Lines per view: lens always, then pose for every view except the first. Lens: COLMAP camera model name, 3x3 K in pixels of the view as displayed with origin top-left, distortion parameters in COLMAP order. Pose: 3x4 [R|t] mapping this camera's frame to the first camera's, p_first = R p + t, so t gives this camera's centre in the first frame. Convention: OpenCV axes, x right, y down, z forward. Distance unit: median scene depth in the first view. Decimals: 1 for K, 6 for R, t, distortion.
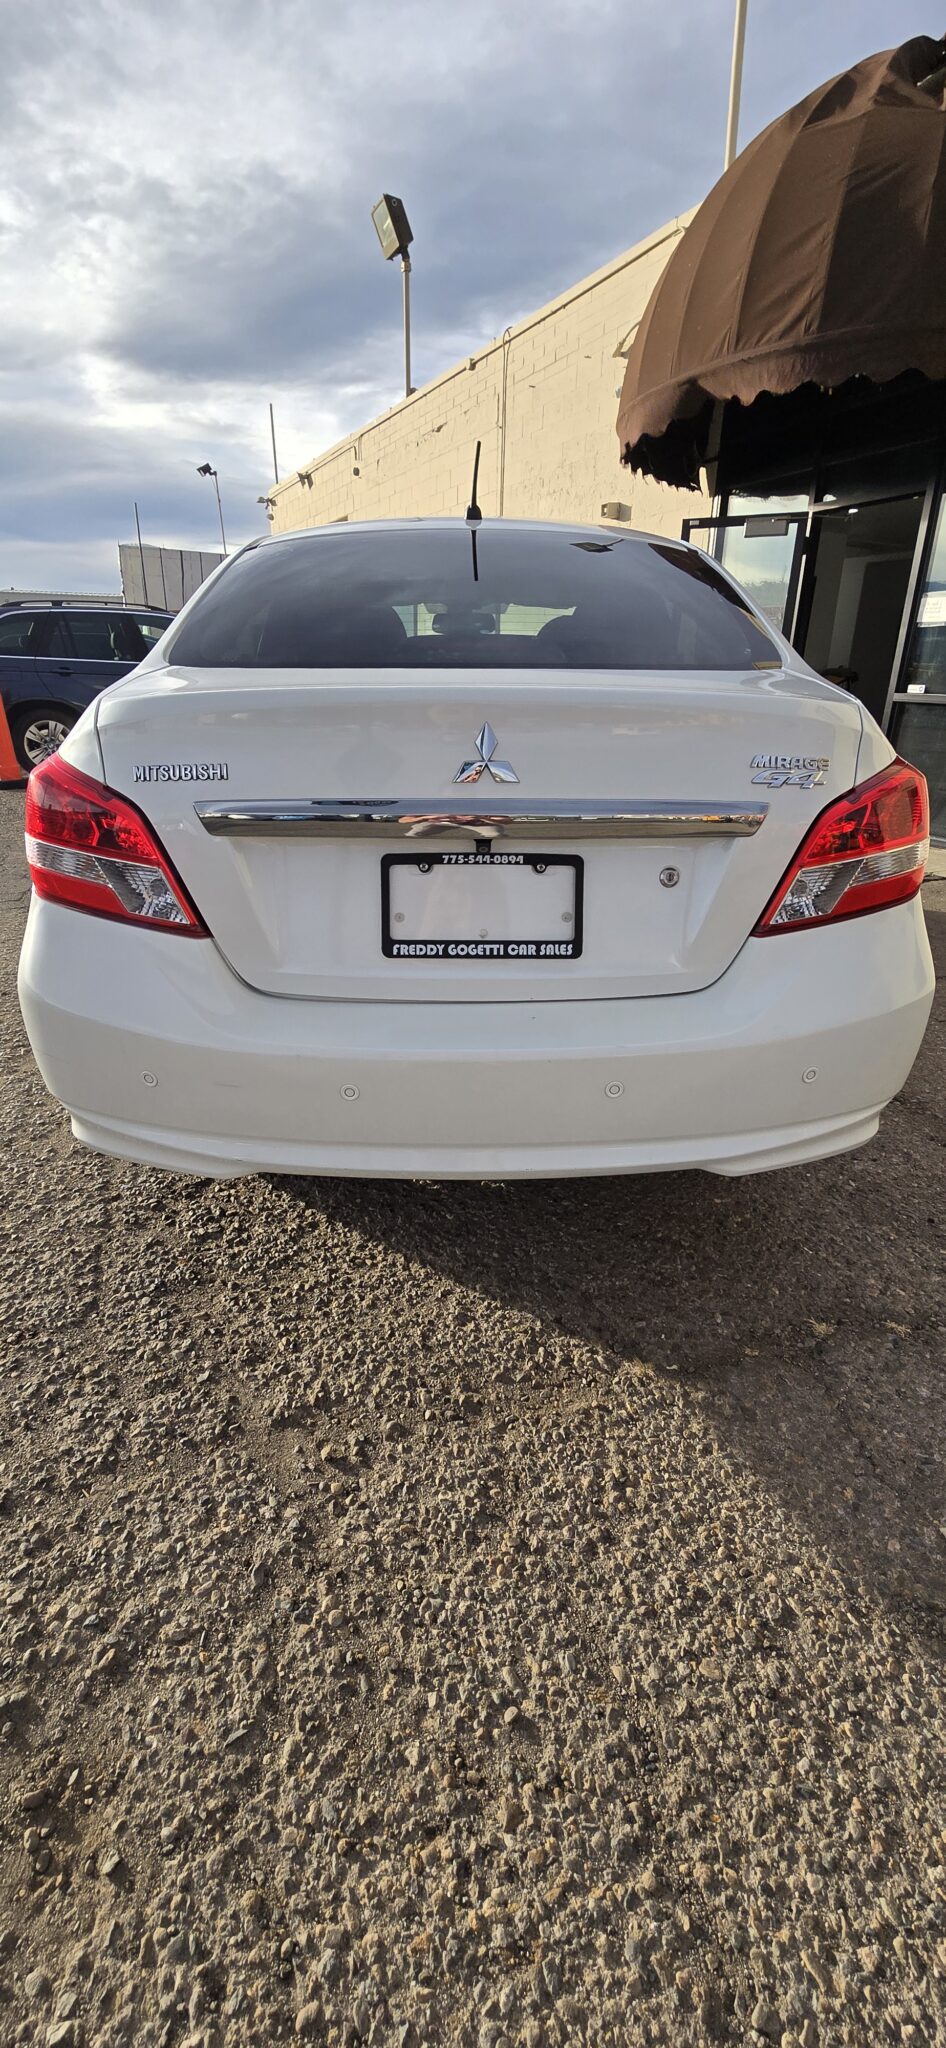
lens RADIAL K [[840.8, 0, 480.1], [0, 840.8, 1034.0], [0, 0, 1]] dist [-0.004527, 0.002426]
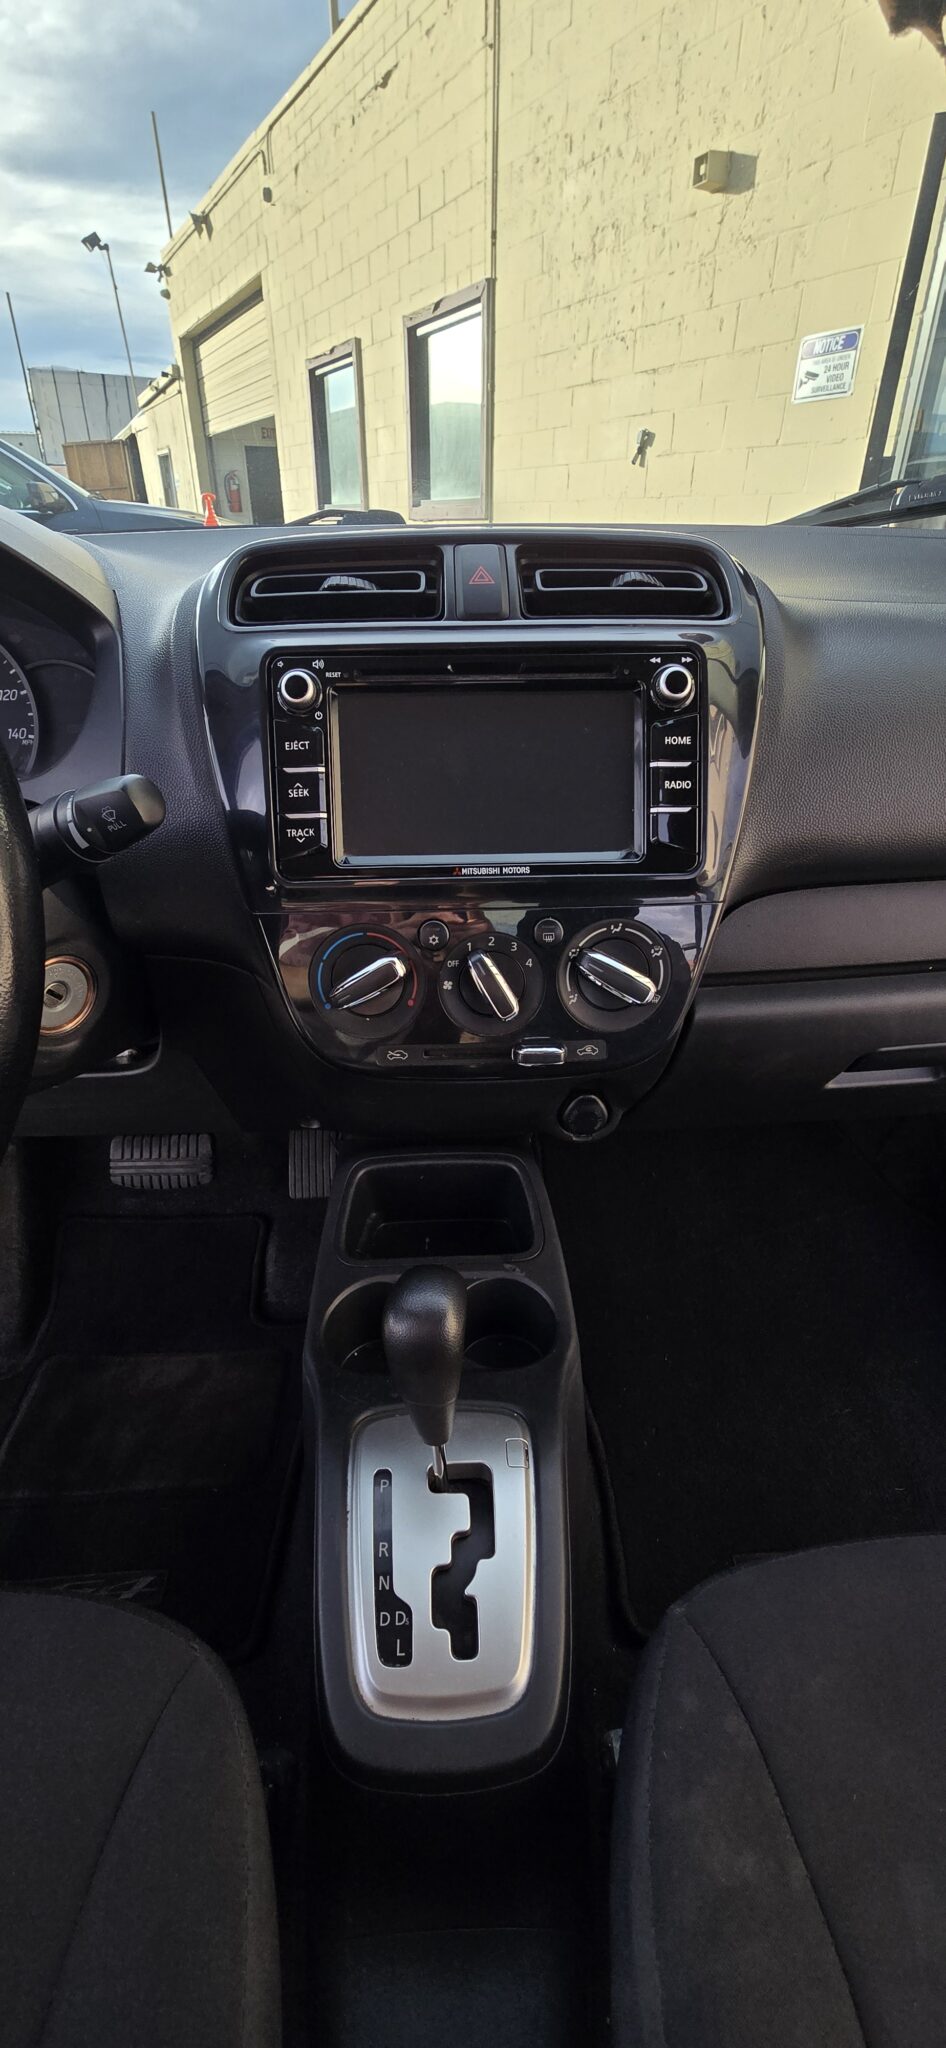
lens RADIAL K [[840.8, 0, 463.6], [0, 840.8, 1024.4], [0, 0, 1]] dist [-0.004527, 0.002426]
pose [[0.999799, -0.019971, -0.002024, -0.004984], [0.020062, 0.990754, 0.134182, -0.123854], [-0.000674, -0.134196, 0.990955, 0.295868]]
